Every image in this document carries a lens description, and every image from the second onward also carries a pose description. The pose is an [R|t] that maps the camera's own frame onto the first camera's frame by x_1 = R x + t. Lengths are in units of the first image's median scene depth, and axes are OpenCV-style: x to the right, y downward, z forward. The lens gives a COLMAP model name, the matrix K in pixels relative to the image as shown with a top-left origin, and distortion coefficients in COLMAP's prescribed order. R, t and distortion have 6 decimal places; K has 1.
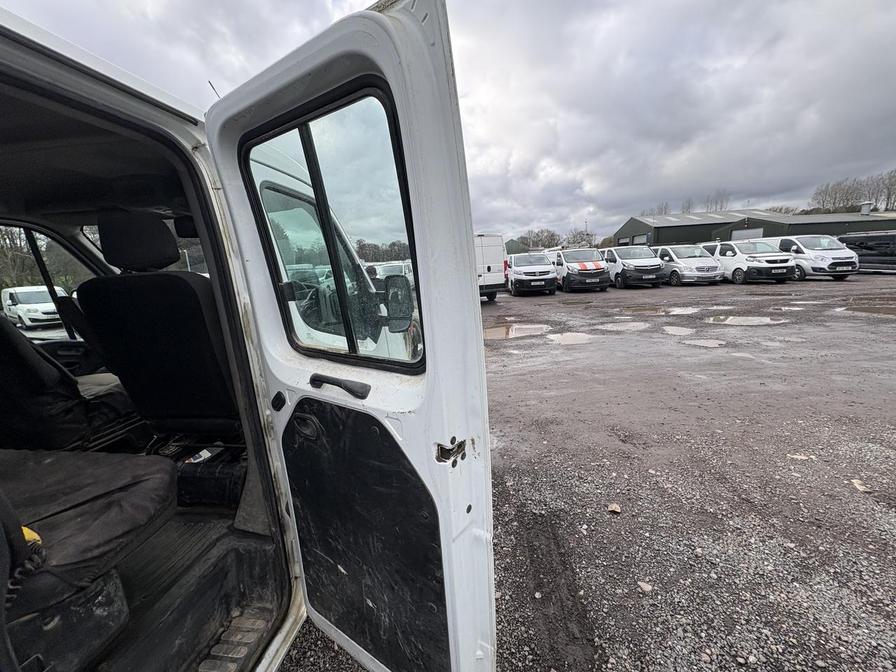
lens RADIAL K [[355.4, 0, 449.7], [0, 355.4, 350.9], [0, 0, 1]] dist [-0.001580, 0.000318]
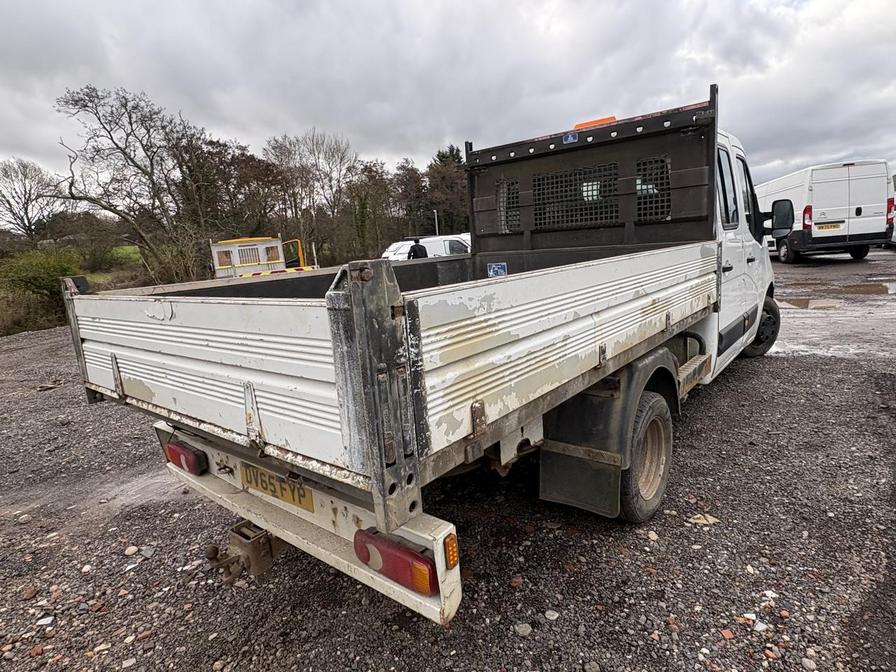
lens RADIAL K [[513.9, 0, 445.8], [0, 513.9, 336.2], [0, 0, 1]] dist [-0.006582, 0.003906]
pose [[0.847935, 0.081925, -0.523731, -0.025398], [-0.093085, 0.995645, 0.005037, 0.070939], [0.521863, 0.044481, 0.851869, -0.230870]]
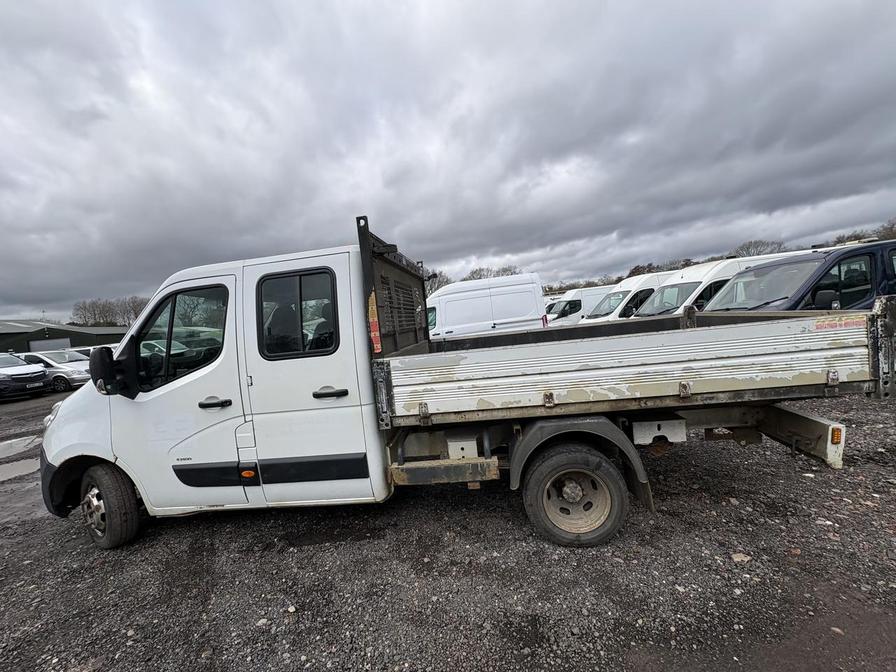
lens RADIAL K [[355.4, 0, 452.8], [0, 355.4, 341.7], [0, 0, 1]] dist [-0.001580, 0.000318]
pose [[-0.029880, -0.006434, 0.999533, -0.340818], [0.334561, 0.942237, 0.016067, 0.020774], [-0.941900, 0.334885, -0.026001, 0.018763]]
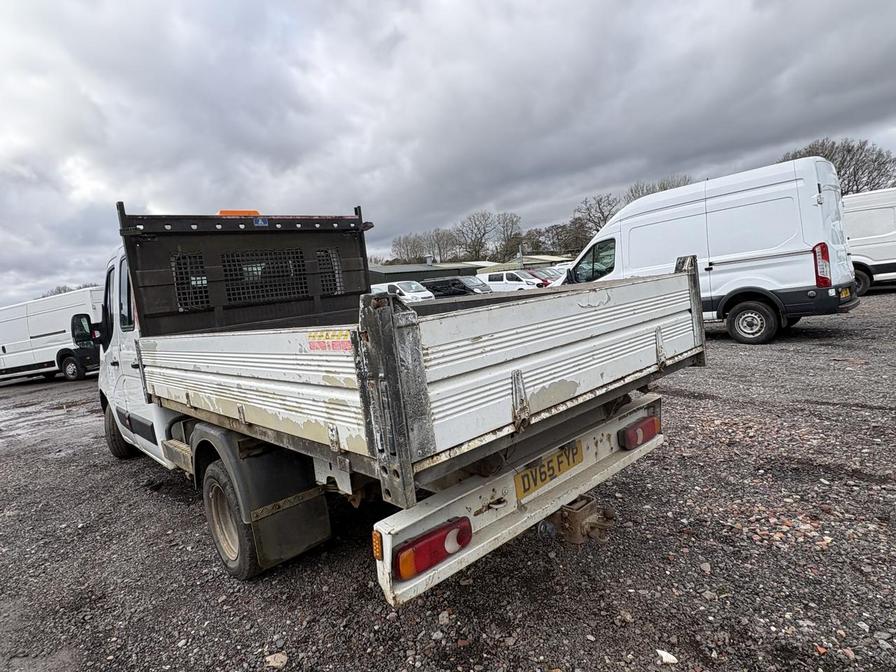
lens RADIAL K [[513.9, 0, 454.3], [0, 513.9, 332.8], [0, 0, 1]] dist [-0.006582, 0.003906]
pose [[0.637085, -0.094233, 0.765012, -0.270799], [0.268489, 0.957471, -0.105651, 0.085070], [-0.722521, 0.272706, 0.635291, -0.224594]]
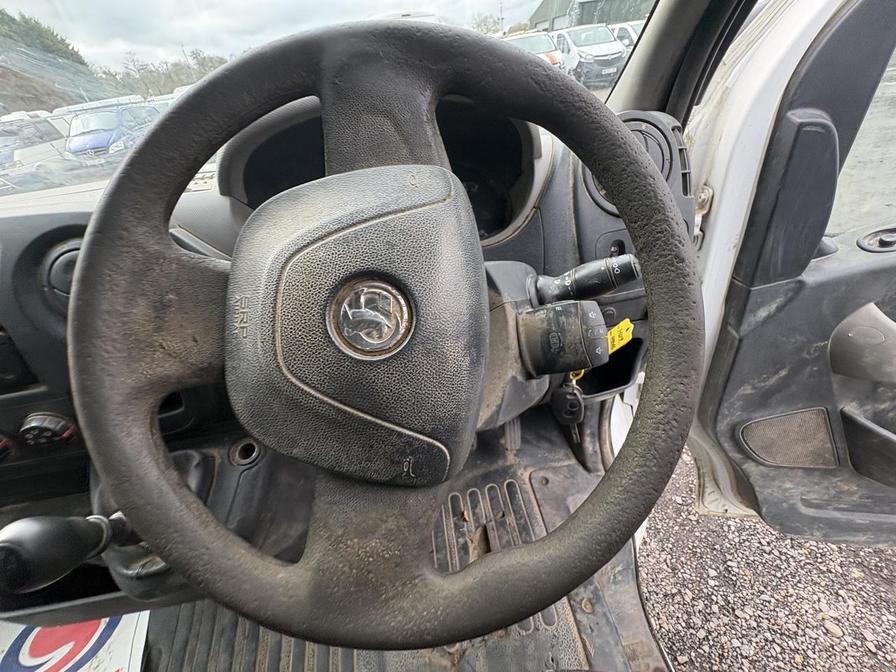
lens RADIAL K [[355.4, 0, 448.2], [0, 355.4, 338.8], [0, 0, 1]] dist [-0.001580, 0.000318]
pose [[0.962541, -0.207436, 0.174603, -0.066992], [0.124485, 0.910175, 0.395076, -0.022602], [-0.240872, -0.358542, 0.901903, 0.126188]]
